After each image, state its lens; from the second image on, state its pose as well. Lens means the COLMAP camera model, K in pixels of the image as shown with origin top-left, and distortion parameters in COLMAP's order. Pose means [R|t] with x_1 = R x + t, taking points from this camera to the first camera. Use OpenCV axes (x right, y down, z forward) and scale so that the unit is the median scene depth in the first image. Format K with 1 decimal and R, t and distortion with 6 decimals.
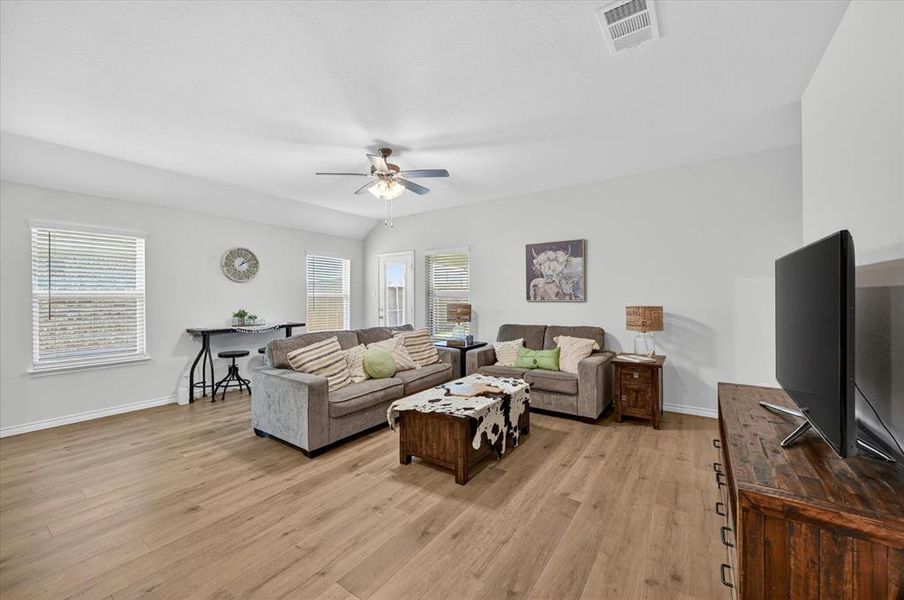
lens RADIAL K [[357.2, 0, 453.9], [0, 357.2, 294.3], [0, 0, 1]] dist [-0.001239, 0.000225]
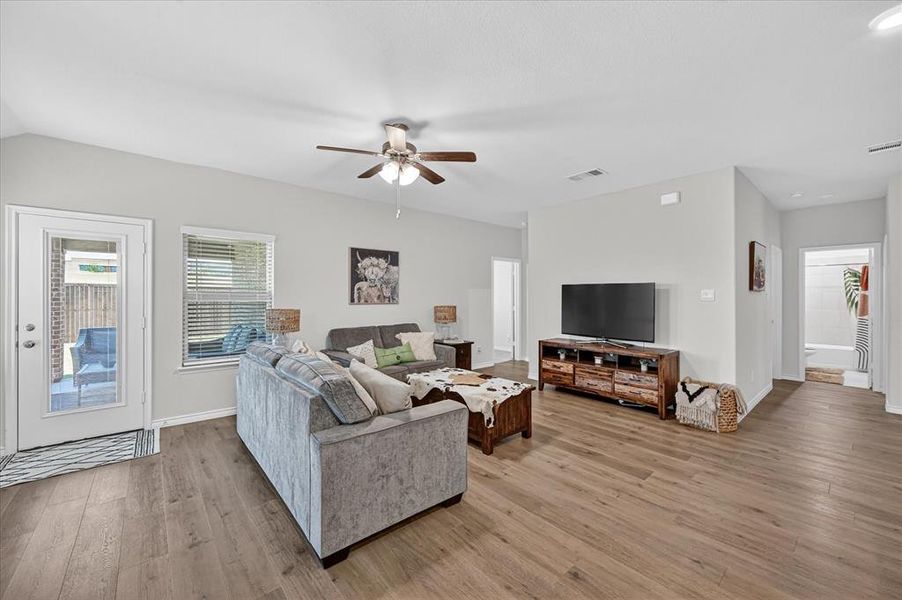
lens RADIAL K [[357.1, 0, 452.0], [0, 357.1, 296.8], [0, 0, 1]] dist [-0.001139, -0.000256]
pose [[0.252431, 0.003207, 0.967610, -0.799587], [-0.006371, 0.999978, -0.001652, -0.001166], [-0.967594, -0.005748, 0.252446, 0.549417]]
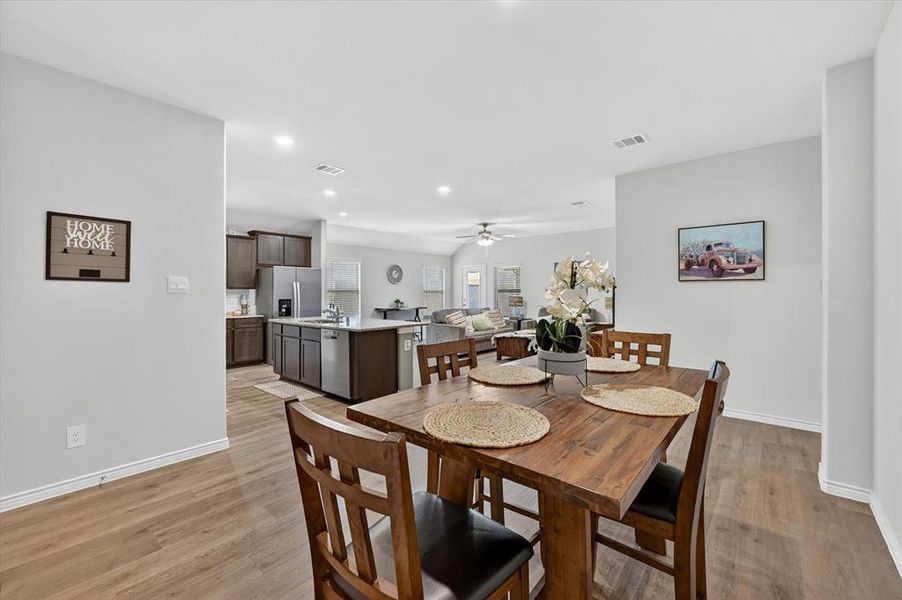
lens RADIAL K [[374.6, 0, 457.3], [0, 374.6, 293.0], [0, 0, 1]] dist [-0.000422, -0.000060]
pose [[0.995461, 0.001584, -0.095157, -0.116664], [-0.000991, 0.999980, 0.006273, 0.000173], [0.095165, -0.006150, 0.995443, -1.037687]]
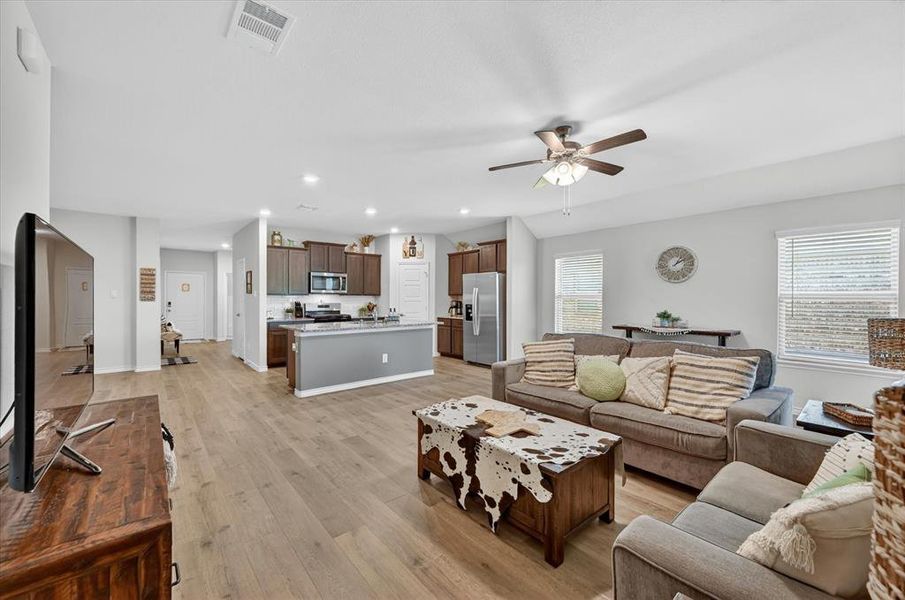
lens RADIAL K [[359.2, 0, 453.7], [0, 359.2, 298.2], [0, 0, 1]] dist [-0.000048, 0.000218]
pose [[-0.255114, 0.003799, -0.966904, 0.588842], [0.003557, 0.999989, 0.002990, 0.003740], [0.966905, -0.002676, -0.255124, 0.793066]]
